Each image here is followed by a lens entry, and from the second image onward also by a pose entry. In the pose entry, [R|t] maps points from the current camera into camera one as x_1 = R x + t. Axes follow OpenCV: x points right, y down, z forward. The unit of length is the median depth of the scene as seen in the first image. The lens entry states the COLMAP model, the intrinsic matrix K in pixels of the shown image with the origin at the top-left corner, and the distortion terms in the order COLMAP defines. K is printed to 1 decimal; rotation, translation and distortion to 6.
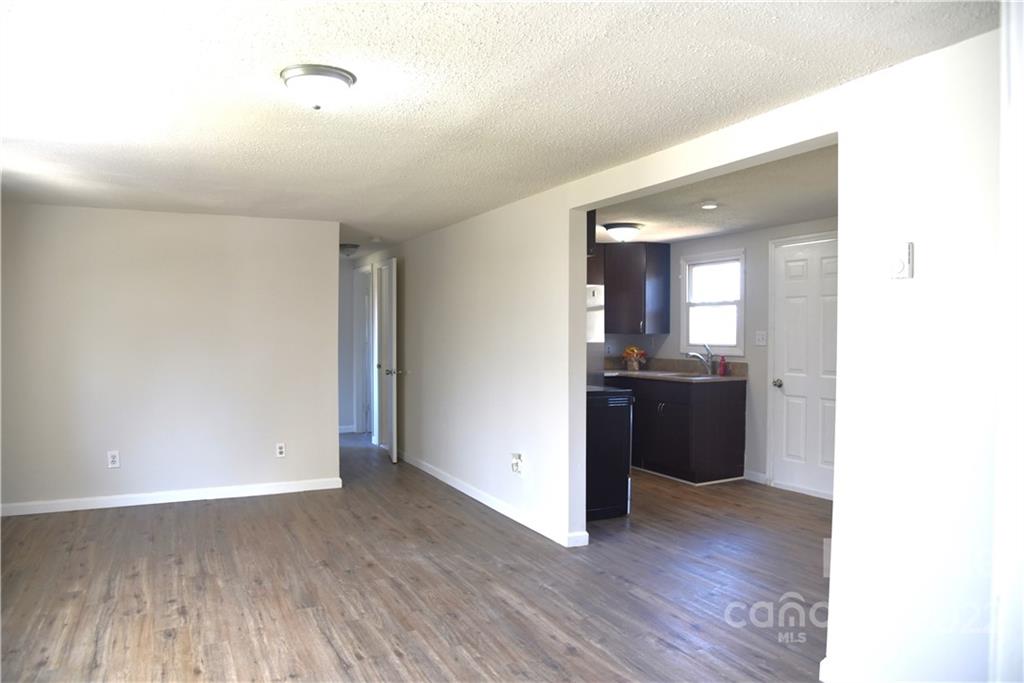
lens RADIAL K [[702.1, 0, 517.6], [0, 702.1, 342.1], [0, 0, 1]] dist [-0.077247, 0.020527]
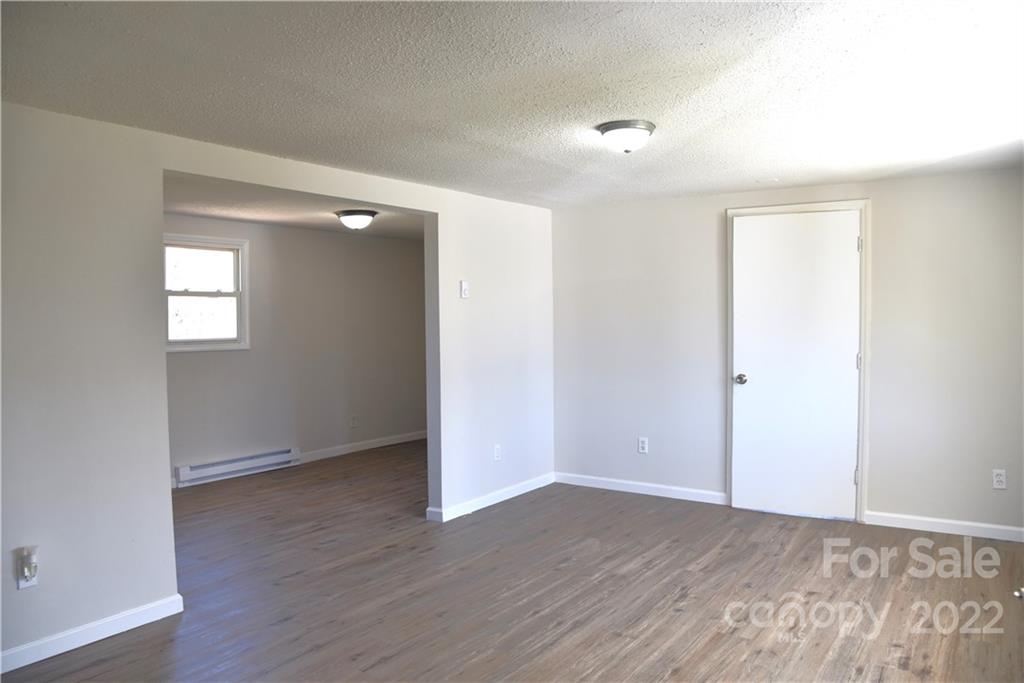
lens RADIAL K [[754.7, 0, 509.8], [0, 754.7, 337.5], [0, 0, 1]] dist [-0.074158, -0.006337]
pose [[-0.484755, -0.015583, 0.874511, -0.882826], [0.017246, 0.999477, 0.027369, -0.021015], [-0.874480, 0.028350, -0.484232, 1.180278]]
